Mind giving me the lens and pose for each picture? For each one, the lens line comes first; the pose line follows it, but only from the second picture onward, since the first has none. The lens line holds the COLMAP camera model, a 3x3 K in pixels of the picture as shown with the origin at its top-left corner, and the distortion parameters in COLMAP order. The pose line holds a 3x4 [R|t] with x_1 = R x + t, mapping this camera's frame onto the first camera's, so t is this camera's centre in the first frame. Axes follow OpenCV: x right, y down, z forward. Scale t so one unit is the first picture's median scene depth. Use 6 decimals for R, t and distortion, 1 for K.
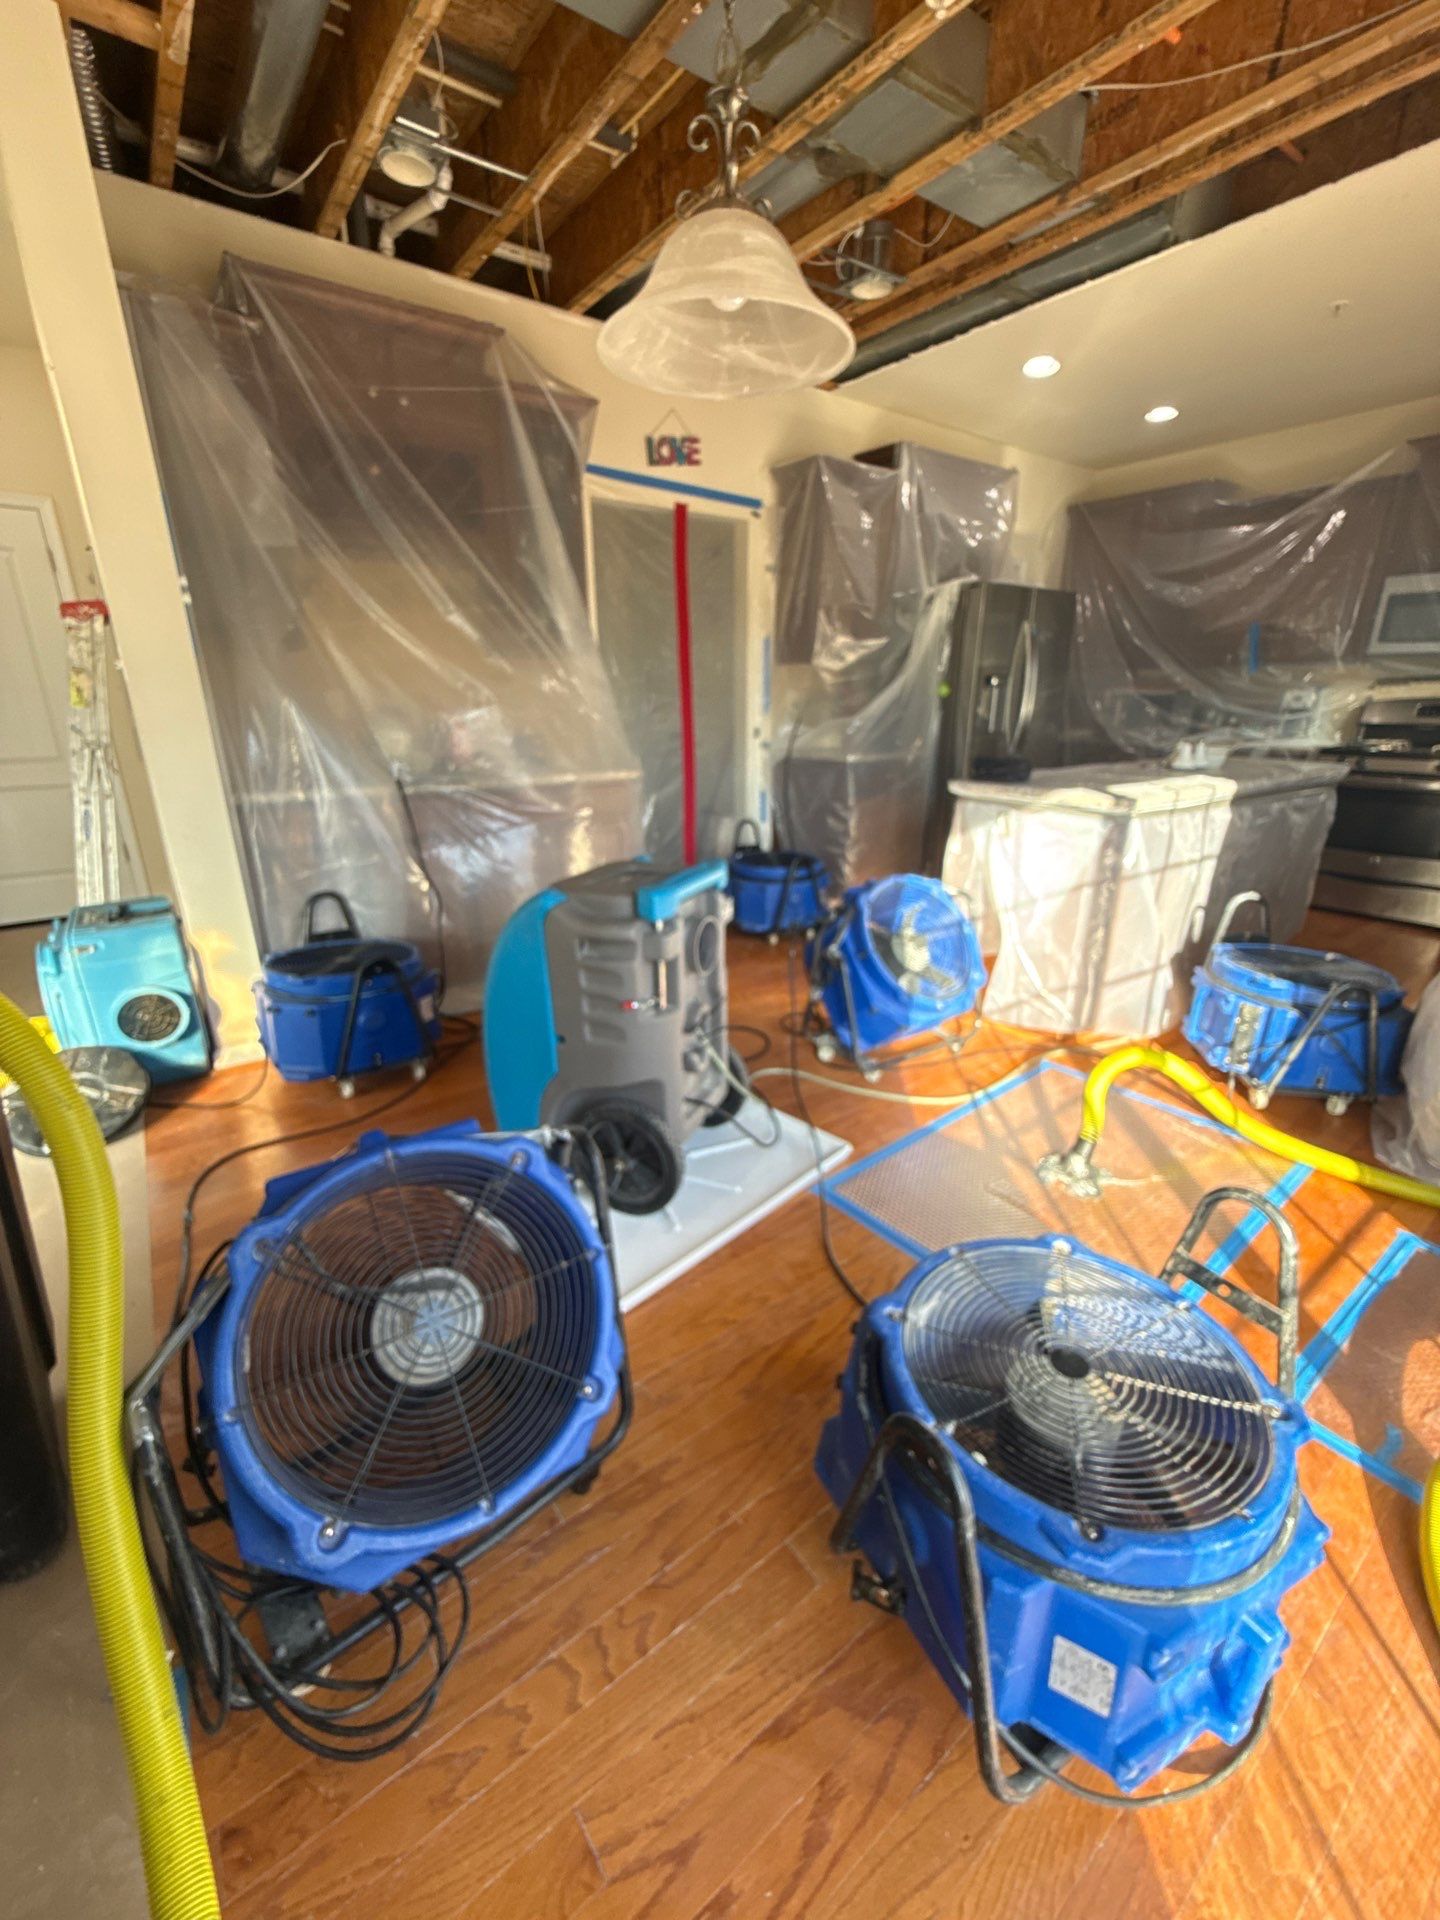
lens RADIAL K [[758.8, 0, 717.7], [0, 758.8, 967.7], [0, 0, 1]] dist [0.001497, 0.000783]
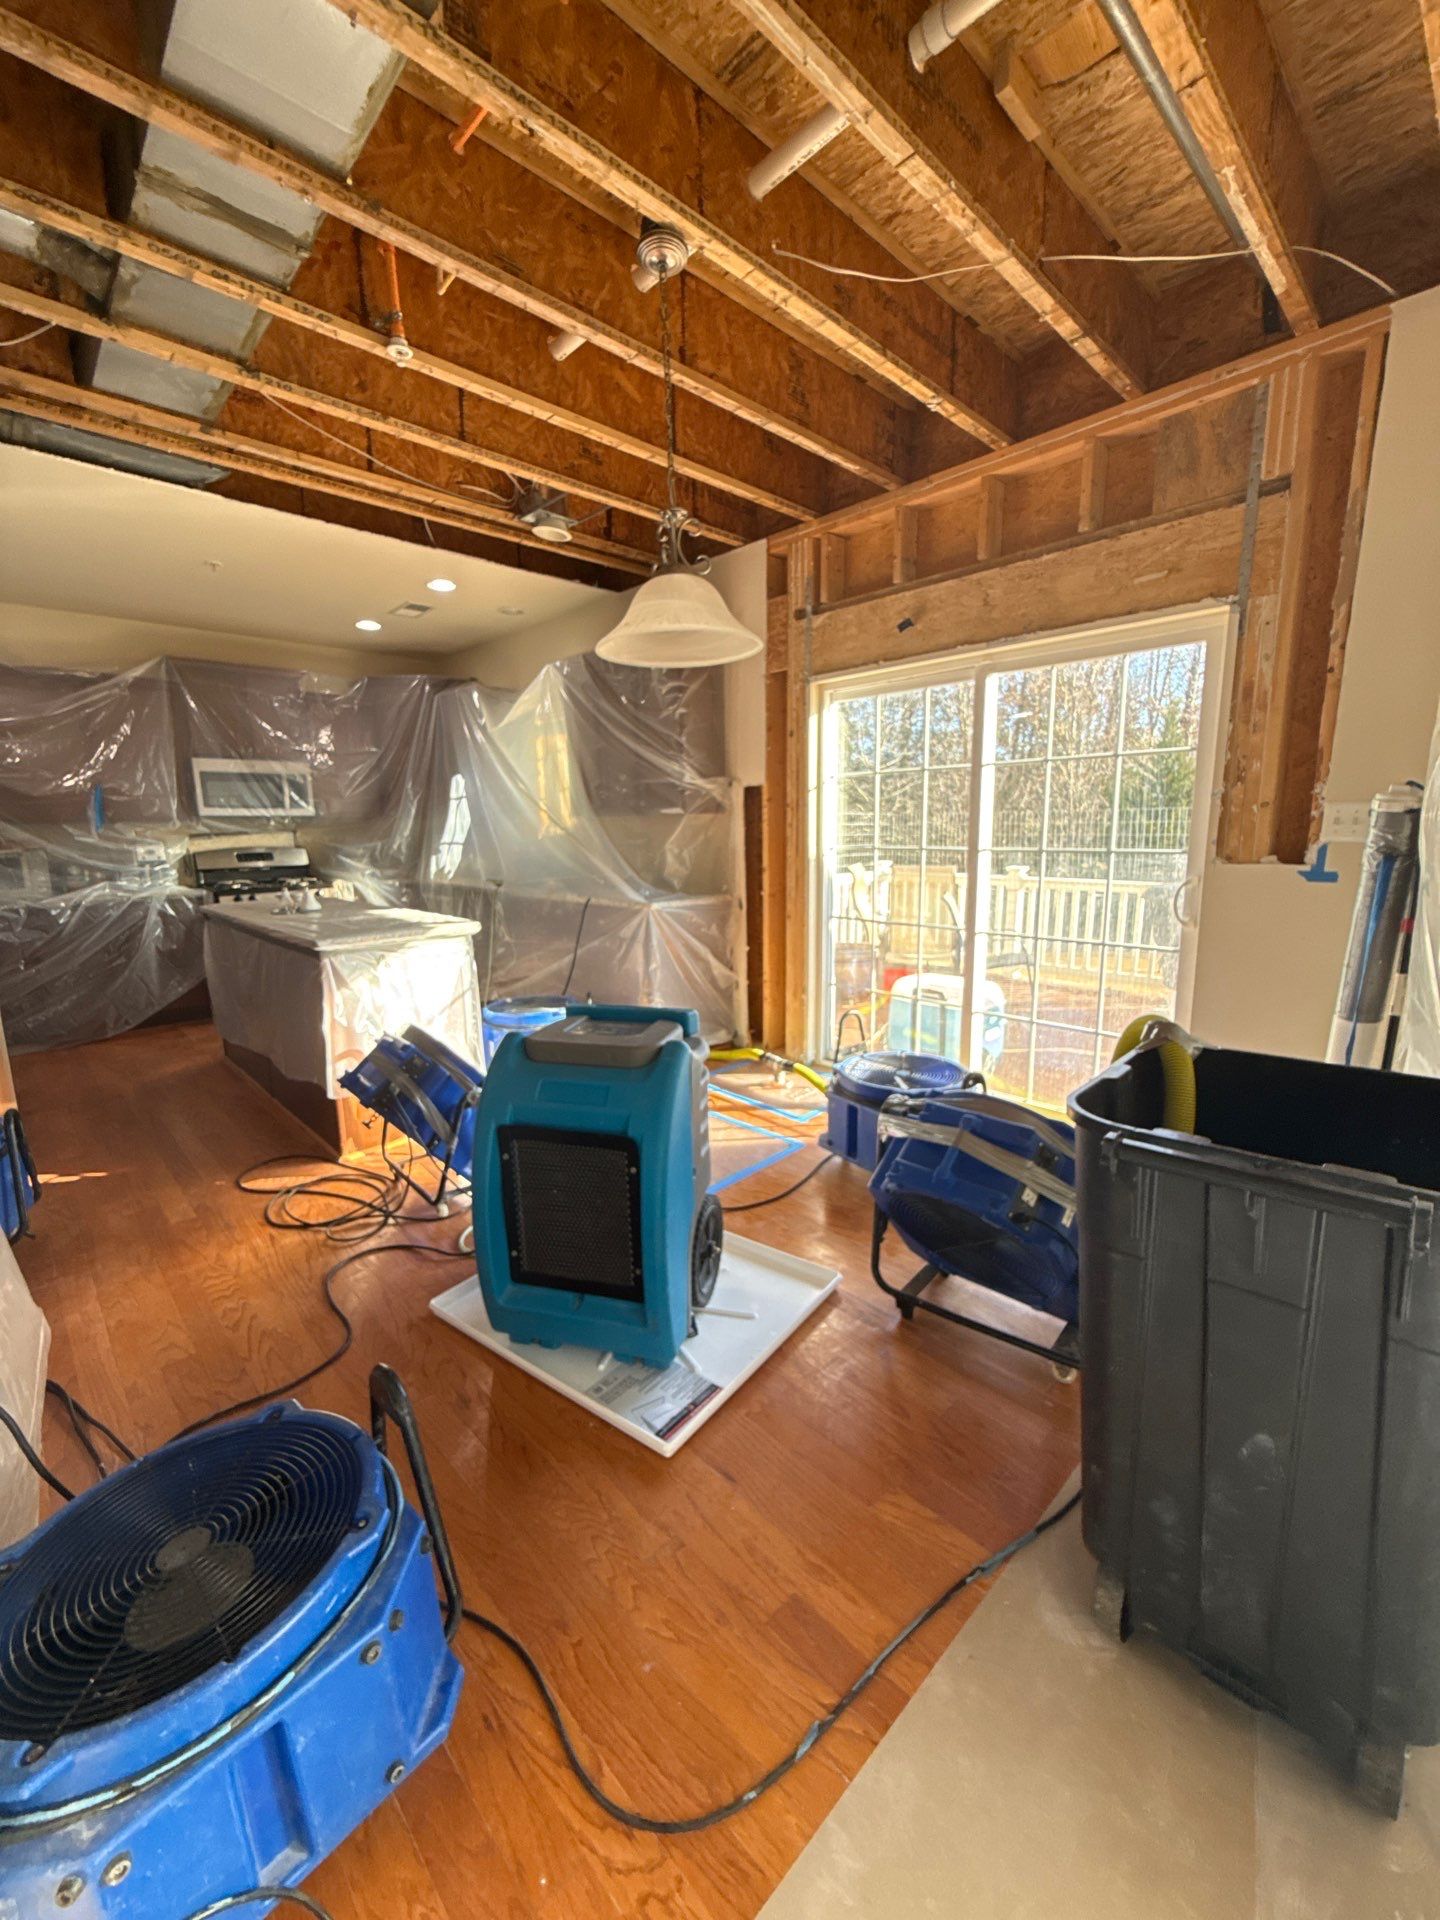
lens RADIAL K [[758.8, 0, 720.1], [0, 758.8, 965.4], [0, 0, 1]] dist [0.001497, 0.000783]
pose [[-0.098839, -0.180579, 0.978582, -0.685789], [0.354441, 0.912513, 0.204187, -0.217161], [-0.929840, 0.367031, -0.026188, 0.508372]]
